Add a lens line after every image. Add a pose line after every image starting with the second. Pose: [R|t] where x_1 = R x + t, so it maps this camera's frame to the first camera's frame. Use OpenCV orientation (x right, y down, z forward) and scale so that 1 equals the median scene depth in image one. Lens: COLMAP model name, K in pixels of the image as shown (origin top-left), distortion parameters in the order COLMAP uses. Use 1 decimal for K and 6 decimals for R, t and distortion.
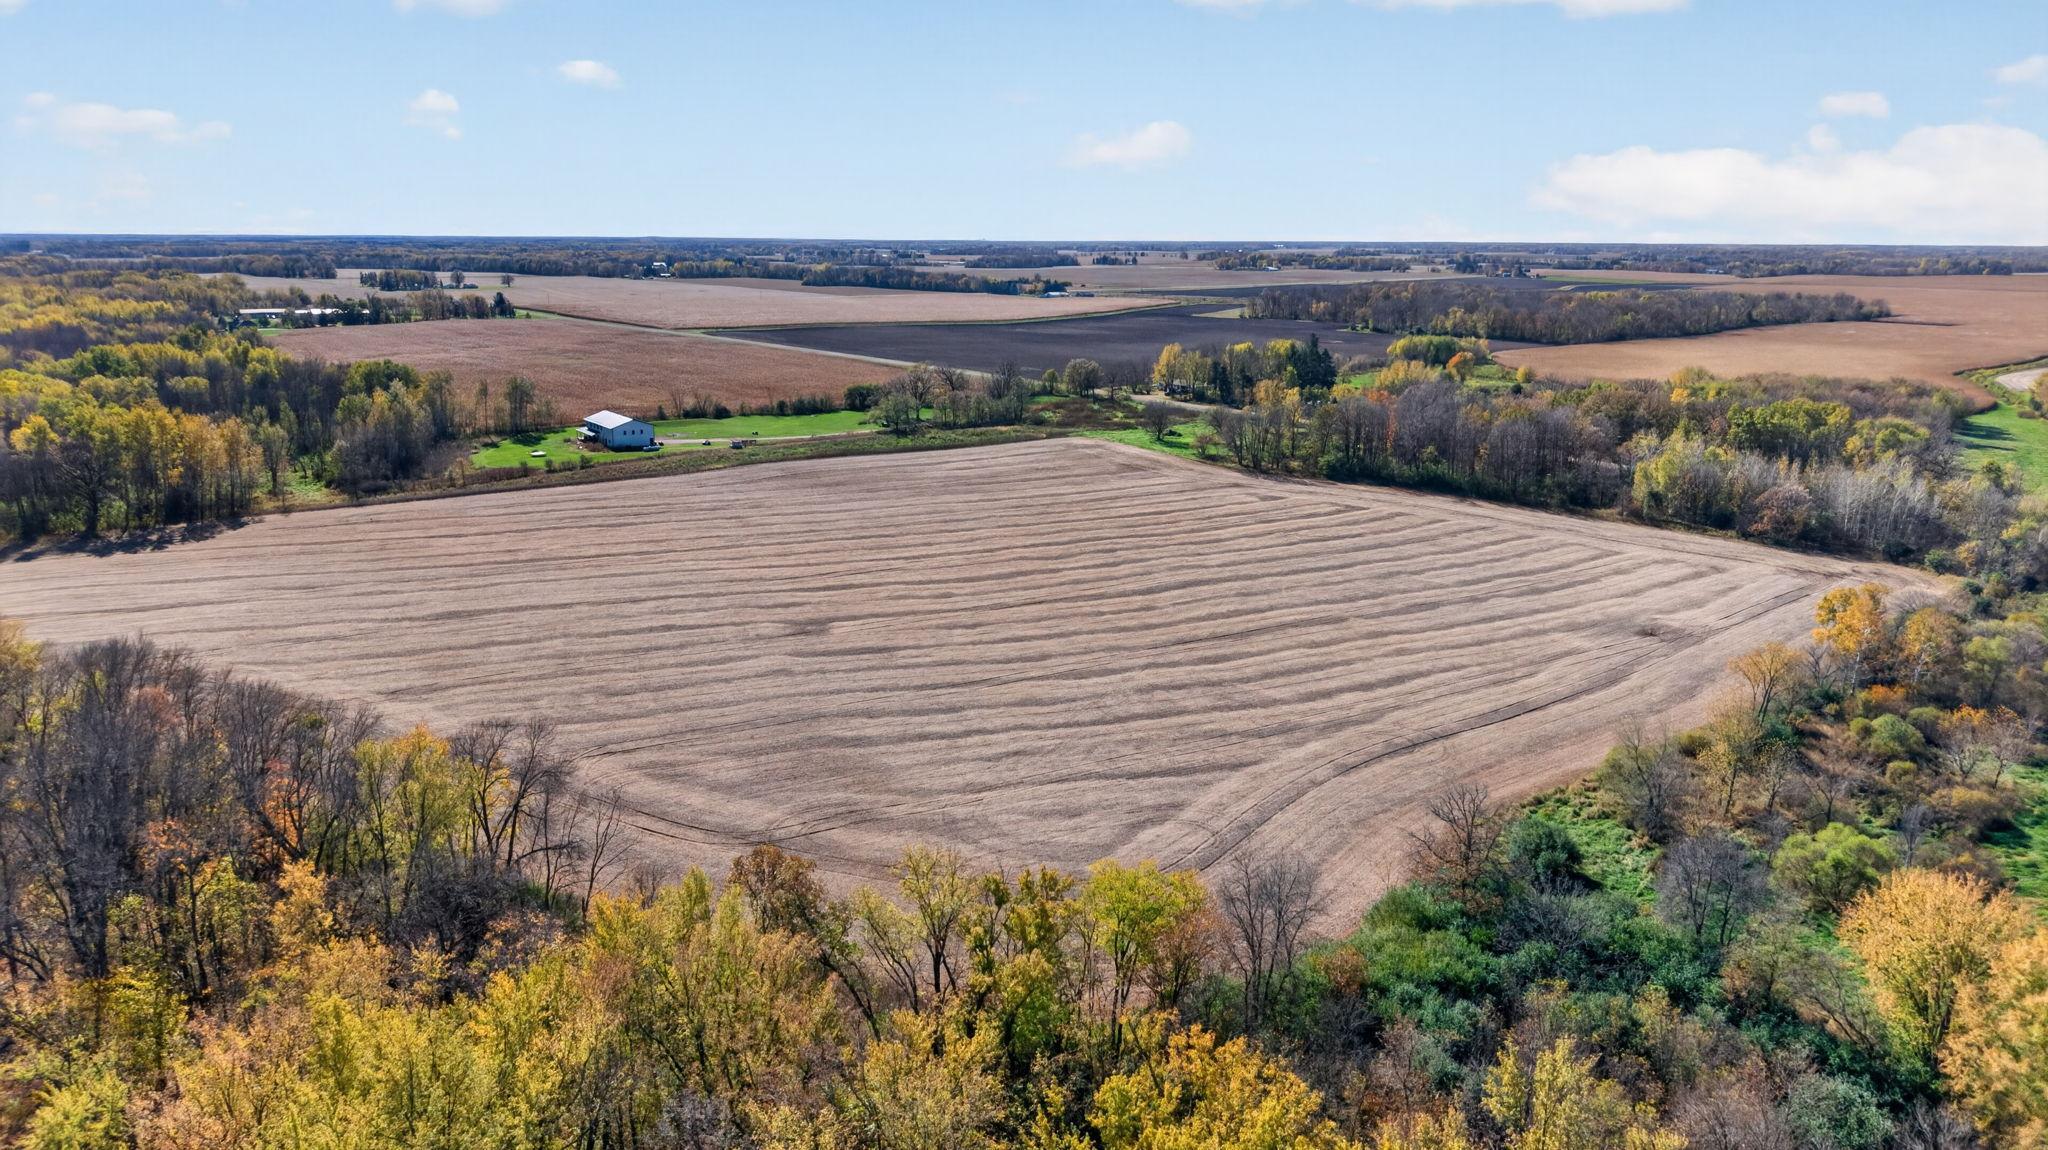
lens RADIAL K [[1372.0, 0, 1024.0], [0, 1372.0, 575.0], [0, 0, 1]] dist [0.080735, -0.113892]
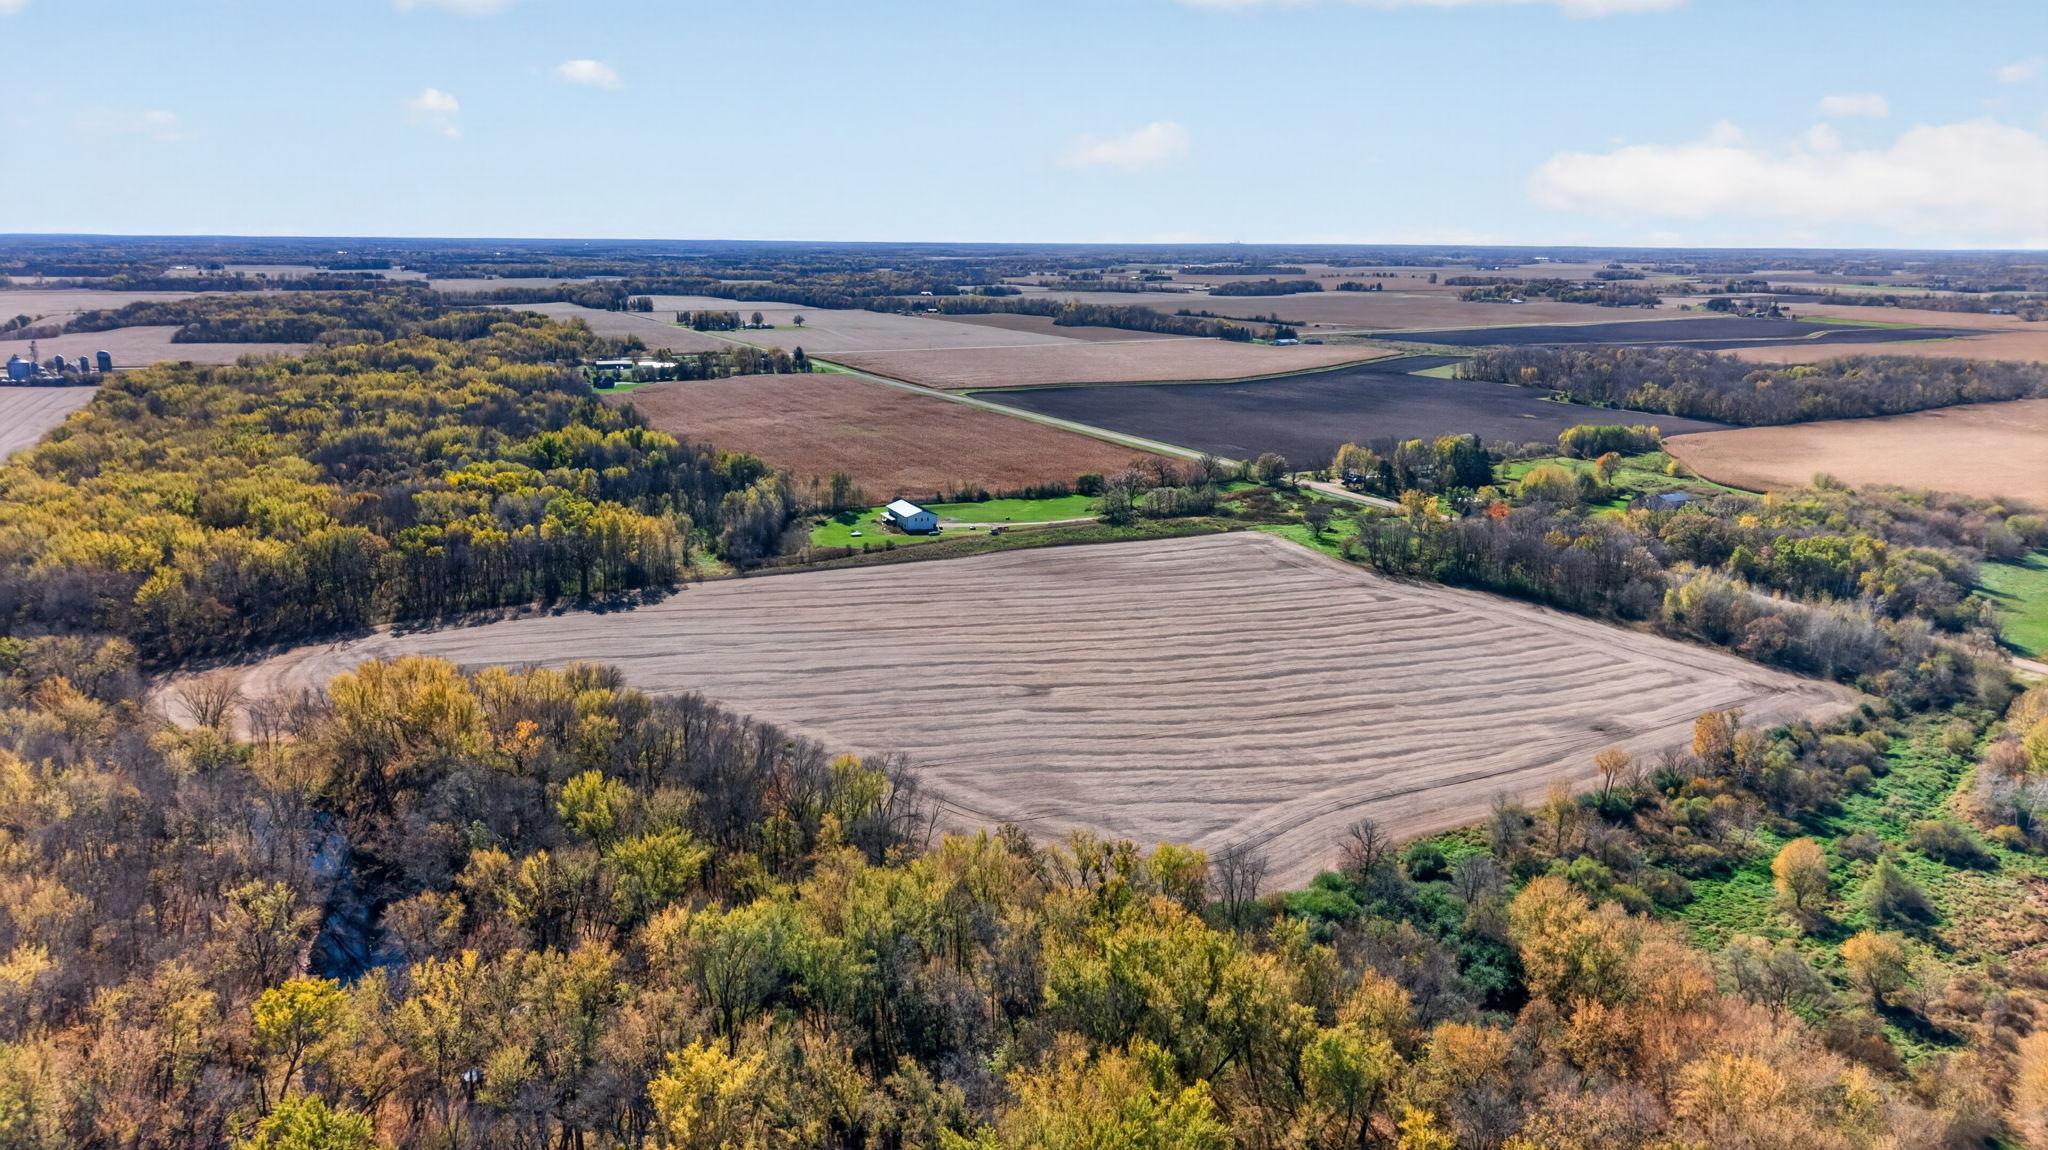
lens RADIAL K [[1372.0, 0, 1024.0], [0, 1372.0, 575.0], [0, 0, 1]] dist [0.080735, -0.113892]
pose [[0.984146, 0.042837, -0.172111, 0.068757], [-0.043025, 0.999071, 0.002637, -0.072069], [0.172064, 0.004809, 0.985074, -0.407186]]
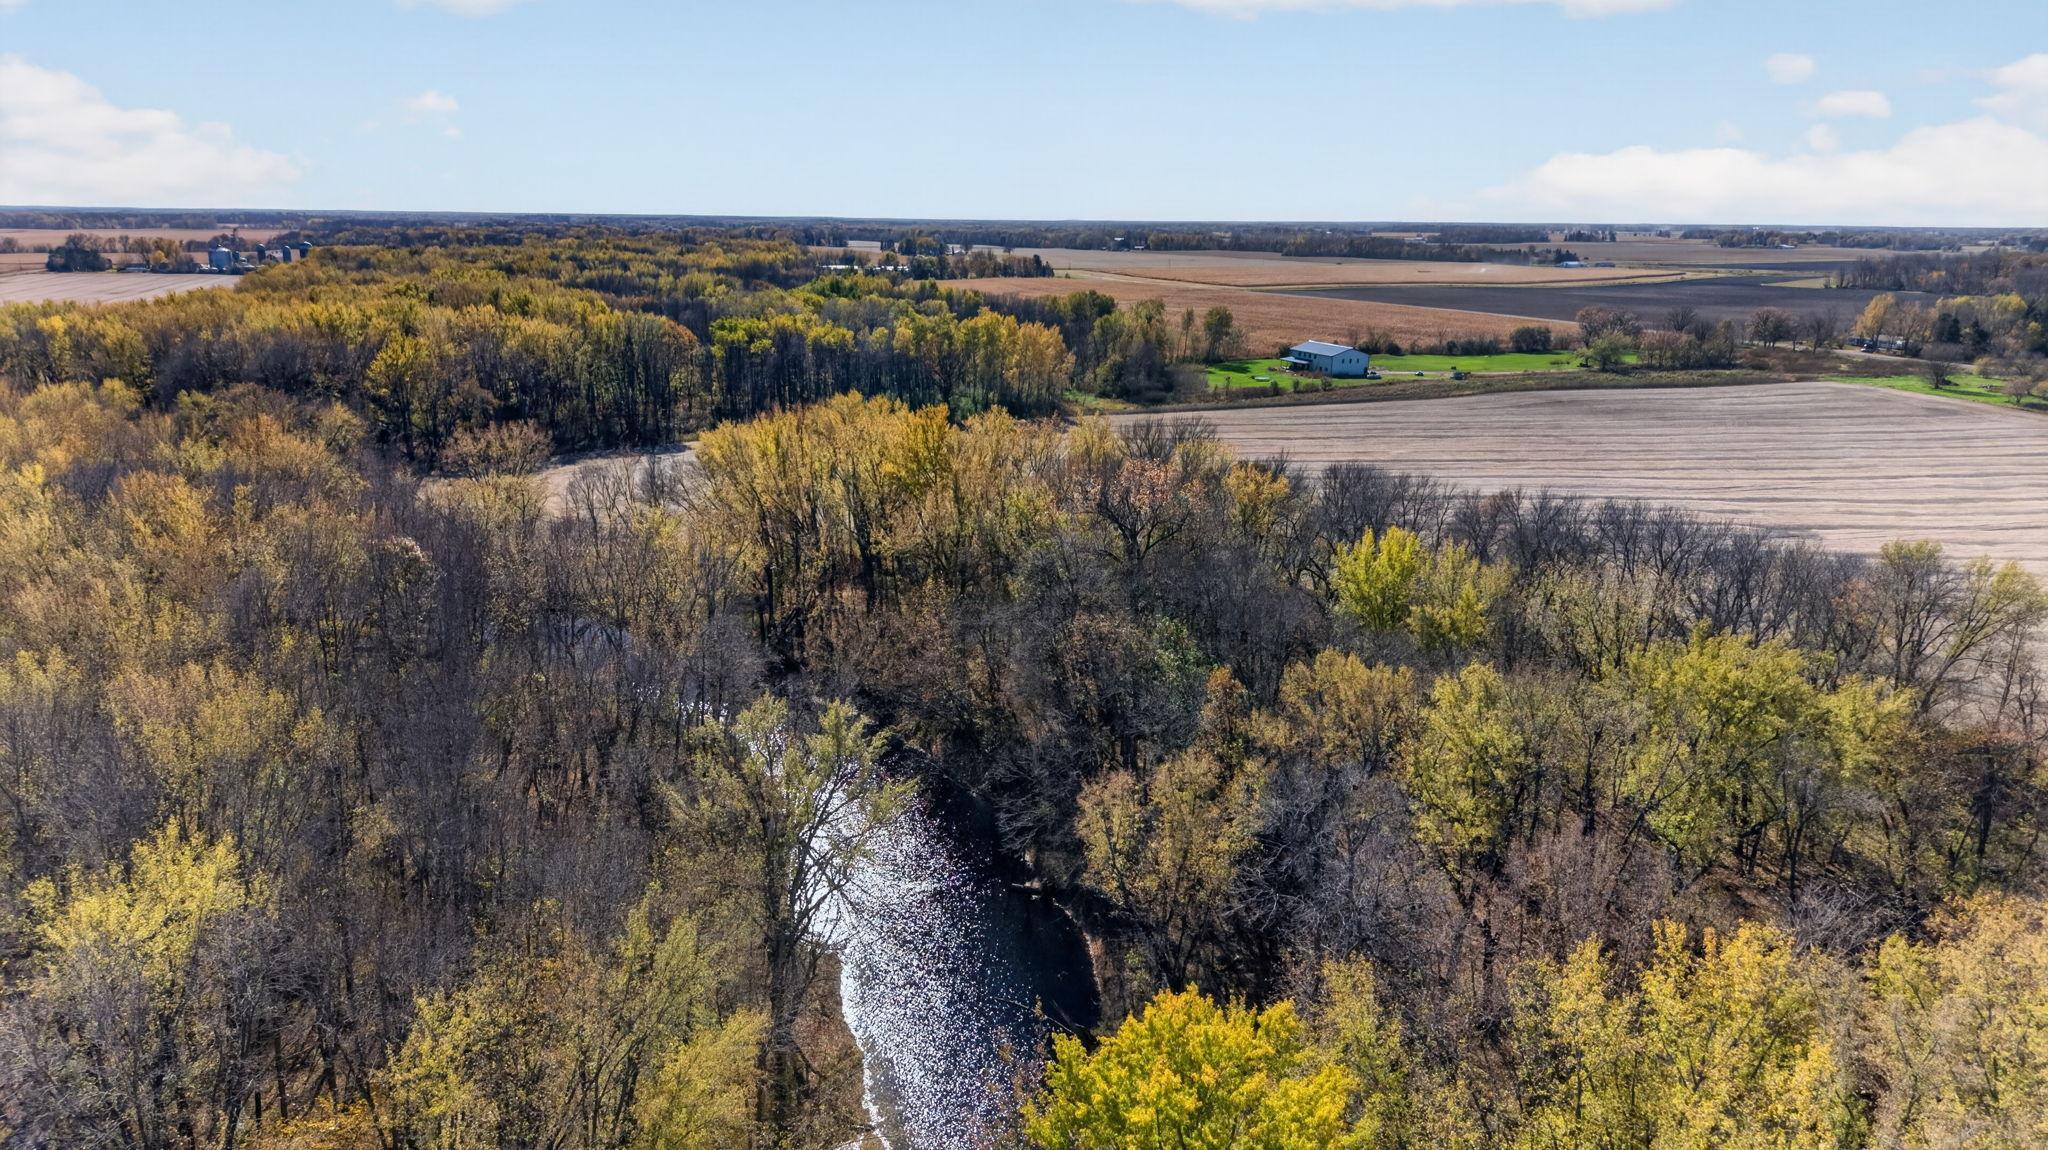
lens RADIAL K [[1372.0, 0, 1024.0], [0, 1372.0, 575.0], [0, 0, 1]] dist [0.080735, -0.113892]
pose [[0.960891, 0.074593, -0.266693, -0.295667], [-0.071732, 0.997214, 0.020467, 0.062066], [0.267477, -0.000536, 0.963564, -0.039711]]
